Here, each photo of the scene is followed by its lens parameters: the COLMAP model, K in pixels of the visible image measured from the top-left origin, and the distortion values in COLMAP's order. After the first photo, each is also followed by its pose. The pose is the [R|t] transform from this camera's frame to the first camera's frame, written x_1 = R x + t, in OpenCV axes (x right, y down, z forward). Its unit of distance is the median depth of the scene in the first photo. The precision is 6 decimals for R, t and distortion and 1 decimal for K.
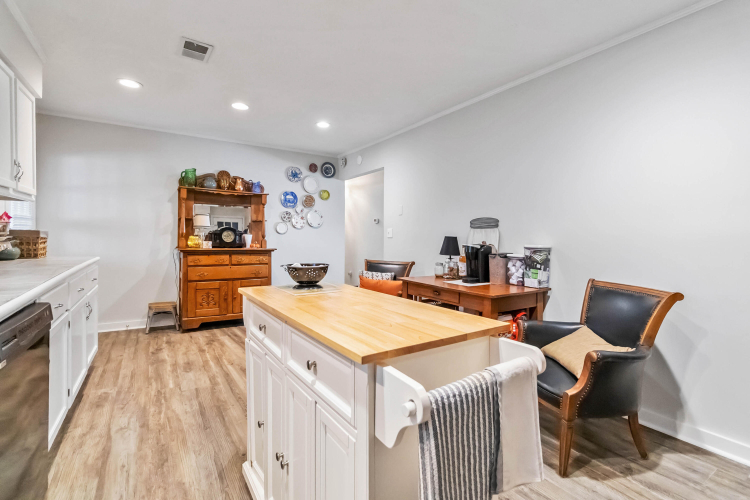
lens RADIAL K [[350.8, 0, 379.4], [0, 350.8, 232.9], [0, 0, 1]] dist [-0.001423, 0.000152]
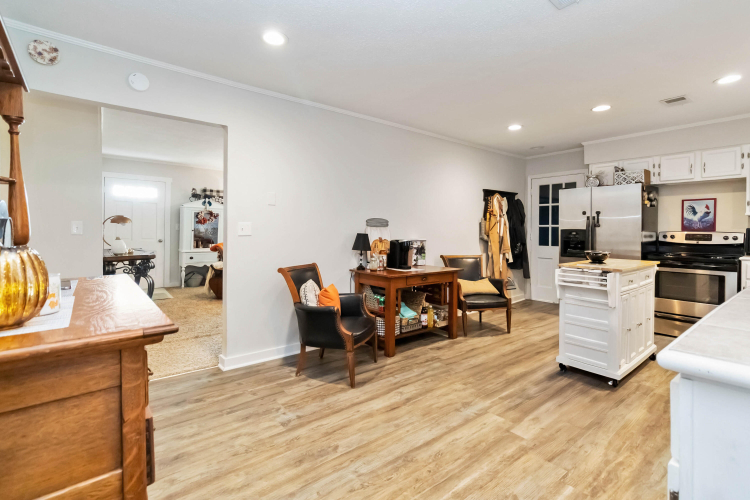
lens RADIAL K [[350.8, 0, 379.4], [0, 350.8, 232.9], [0, 0, 1]] dist [-0.001423, 0.000152]
pose [[-0.102256, -0.011681, 0.994690, -0.661926], [-0.019984, 0.999753, 0.009686, -0.002405], [-0.994557, -0.018887, -0.102464, 0.799534]]
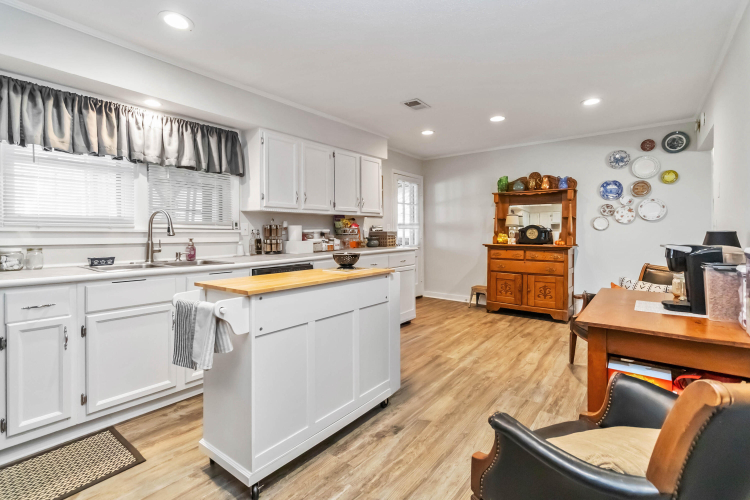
lens RADIAL K [[350.8, 0, 379.4], [0, 350.8, 232.9], [0, 0, 1]] dist [-0.001423, 0.000152]
pose [[0.323167, -0.009109, -0.946298, 0.433258], [0.017369, 0.999842, -0.003693, 0.003445], [0.946183, -0.015243, 0.323274, 0.215443]]
